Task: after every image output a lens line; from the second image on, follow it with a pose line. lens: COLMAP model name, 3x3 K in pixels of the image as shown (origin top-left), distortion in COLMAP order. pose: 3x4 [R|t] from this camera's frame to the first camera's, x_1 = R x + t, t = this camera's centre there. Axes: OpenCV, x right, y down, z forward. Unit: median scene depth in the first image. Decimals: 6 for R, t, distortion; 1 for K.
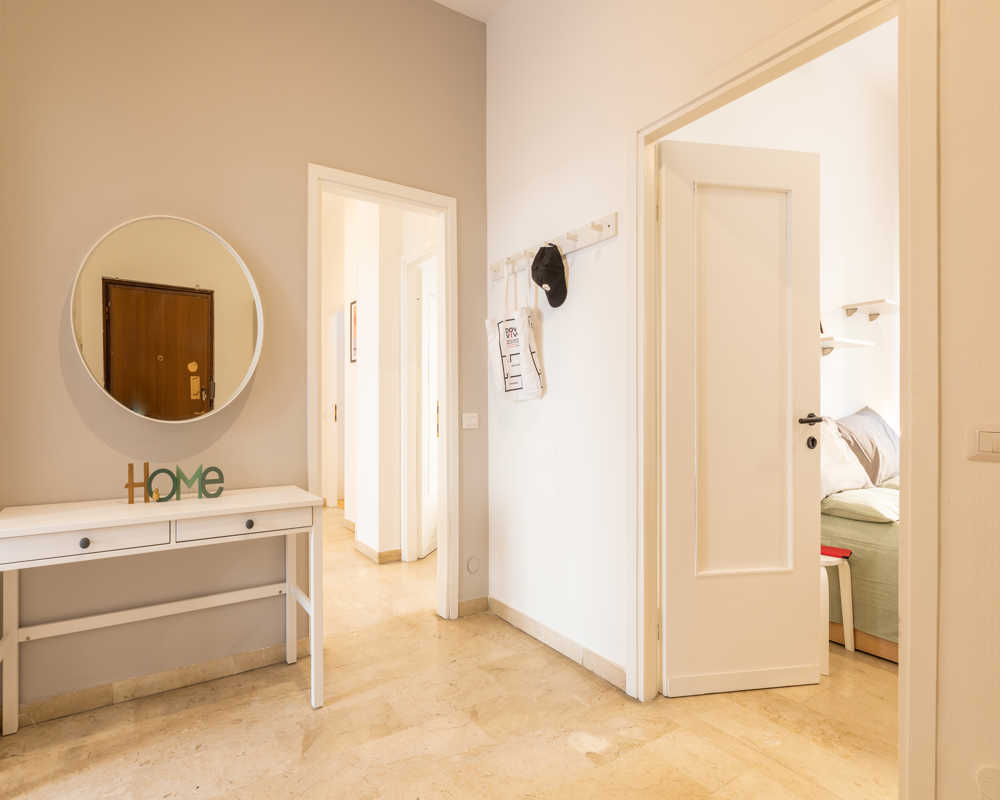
lens RADIAL K [[493.8, 0, 518.1], [0, 493.8, 419.4], [0, 0, 1]] dist [-0.001644, -0.000900]
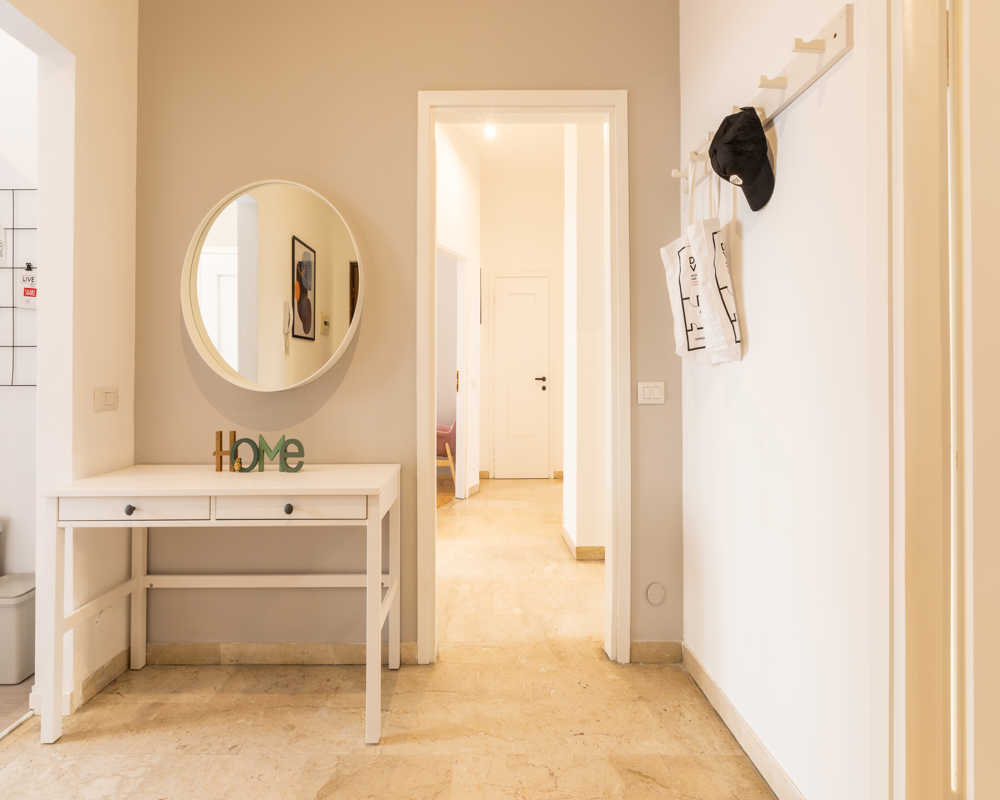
lens RADIAL K [[524.1, 0, 499.3], [0, 524.1, 380.8], [0, 0, 1]] dist [0.000963, -0.002052]
pose [[0.821169, 0.005497, -0.570658, 0.238321], [-0.012067, 0.999897, -0.007734, -0.009263], [0.570557, 0.013237, 0.821151, 0.372255]]
